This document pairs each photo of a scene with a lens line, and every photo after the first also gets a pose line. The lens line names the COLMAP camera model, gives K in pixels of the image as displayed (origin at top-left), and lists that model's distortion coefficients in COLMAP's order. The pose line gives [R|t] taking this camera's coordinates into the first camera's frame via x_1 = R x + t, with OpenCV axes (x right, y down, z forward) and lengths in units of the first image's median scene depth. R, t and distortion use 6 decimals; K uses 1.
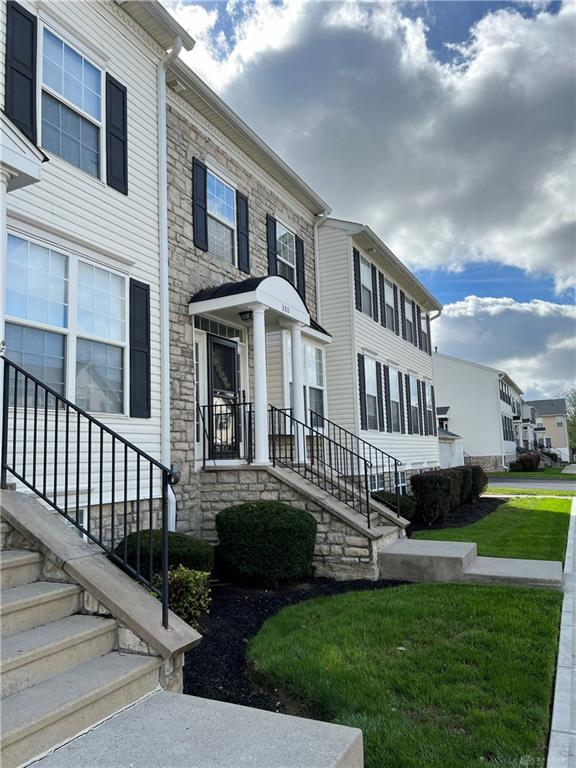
lens RADIAL K [[577.8, 0, 280.2], [0, 577.8, 381.6], [0, 0, 1]] dist [0.067051, -0.077880]
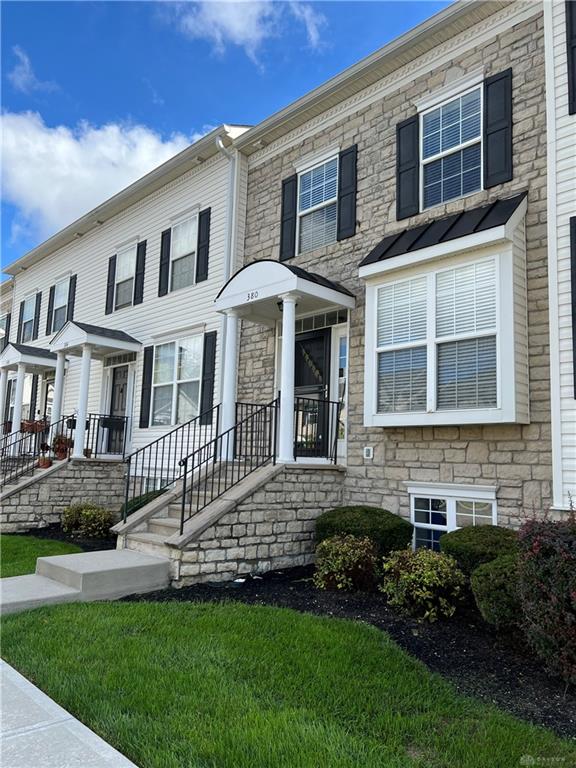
lens RADIAL K [[578.2, 0, 288.0], [0, 578.2, 384.0], [0, 0, 1]] dist [0.073304, -0.090539]
pose [[-0.338905, -0.110974, -0.934253, 0.935317], [0.099935, 0.983155, -0.153034, 0.179721], [0.935498, -0.145228, -0.322106, 1.472772]]
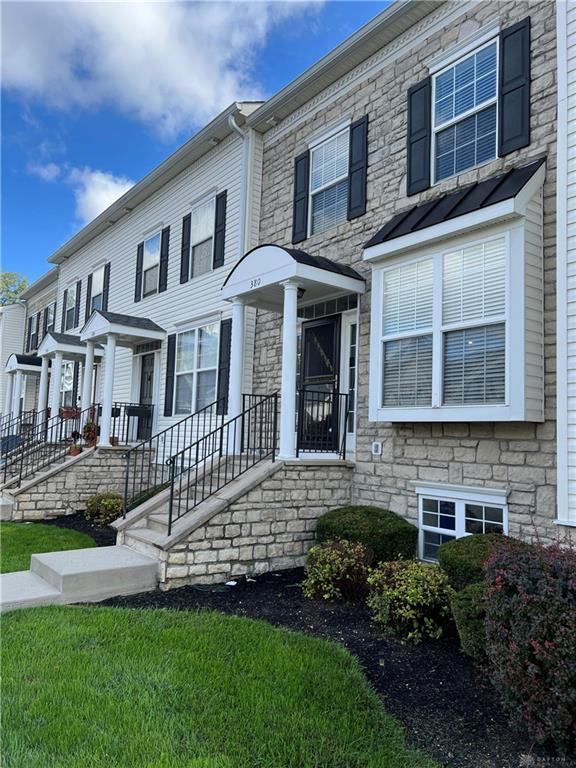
lens RADIAL K [[577.8, 0, 280.2], [0, 577.8, 381.6], [0, 0, 1]] dist [0.067051, -0.077880]
pose [[-0.451539, -0.075103, -0.889085, 0.853420], [0.093485, 0.986984, -0.130852, 0.159023], [0.887340, -0.142201, -0.438641, 1.548883]]
